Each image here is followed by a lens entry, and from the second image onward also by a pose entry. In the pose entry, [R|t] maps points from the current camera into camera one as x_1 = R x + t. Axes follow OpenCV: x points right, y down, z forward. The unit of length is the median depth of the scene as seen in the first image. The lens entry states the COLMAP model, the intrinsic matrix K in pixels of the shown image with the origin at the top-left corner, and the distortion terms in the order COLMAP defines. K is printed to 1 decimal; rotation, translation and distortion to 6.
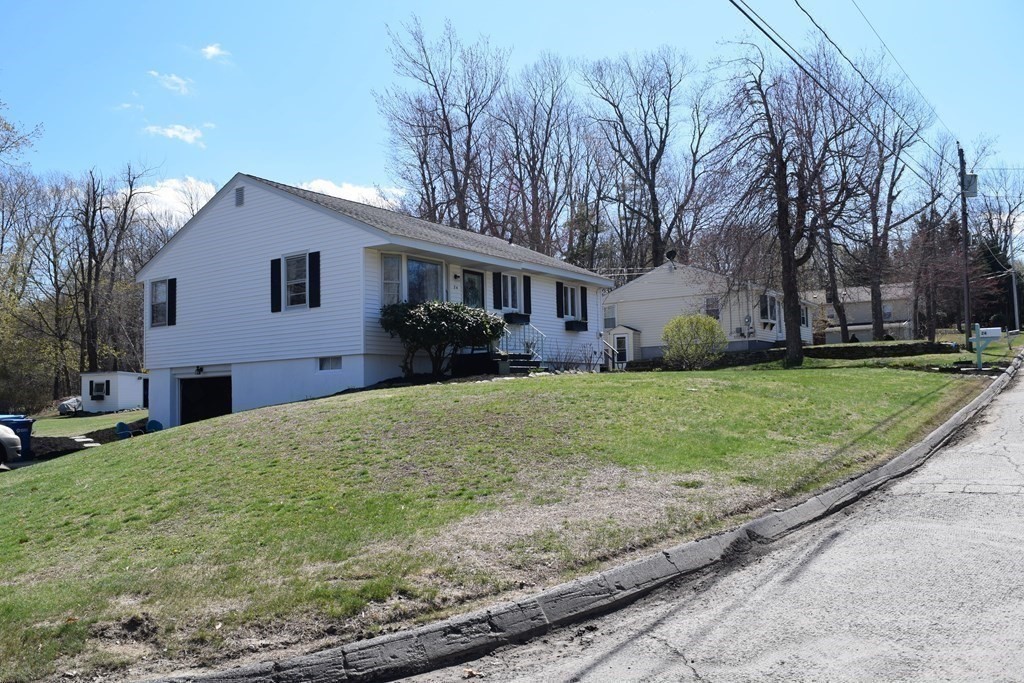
lens RADIAL K [[823.7, 0, 509.4], [0, 823.7, 344.2], [0, 0, 1]] dist [-0.110524, 0.045519]
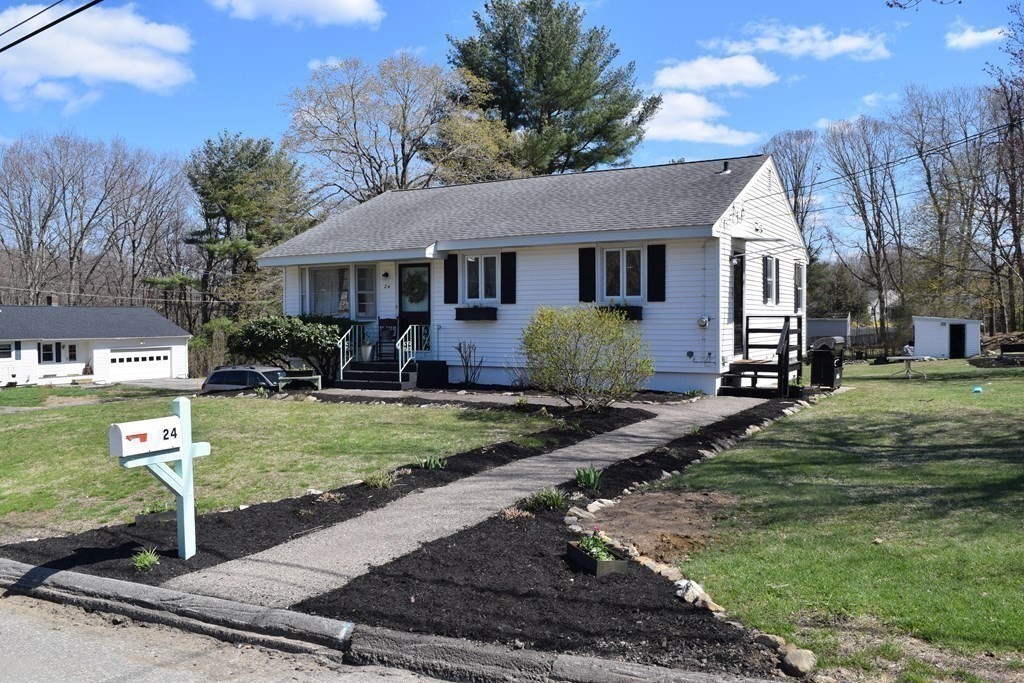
lens RADIAL K [[823.7, 0, 509.4], [0, 823.7, 344.2], [0, 0, 1]] dist [-0.110524, 0.045519]
pose [[0.080121, 0.055484, -0.995240, 0.718911], [0.070358, 0.995644, 0.061171, -0.043339], [0.994299, -0.074924, 0.075869, 0.886449]]
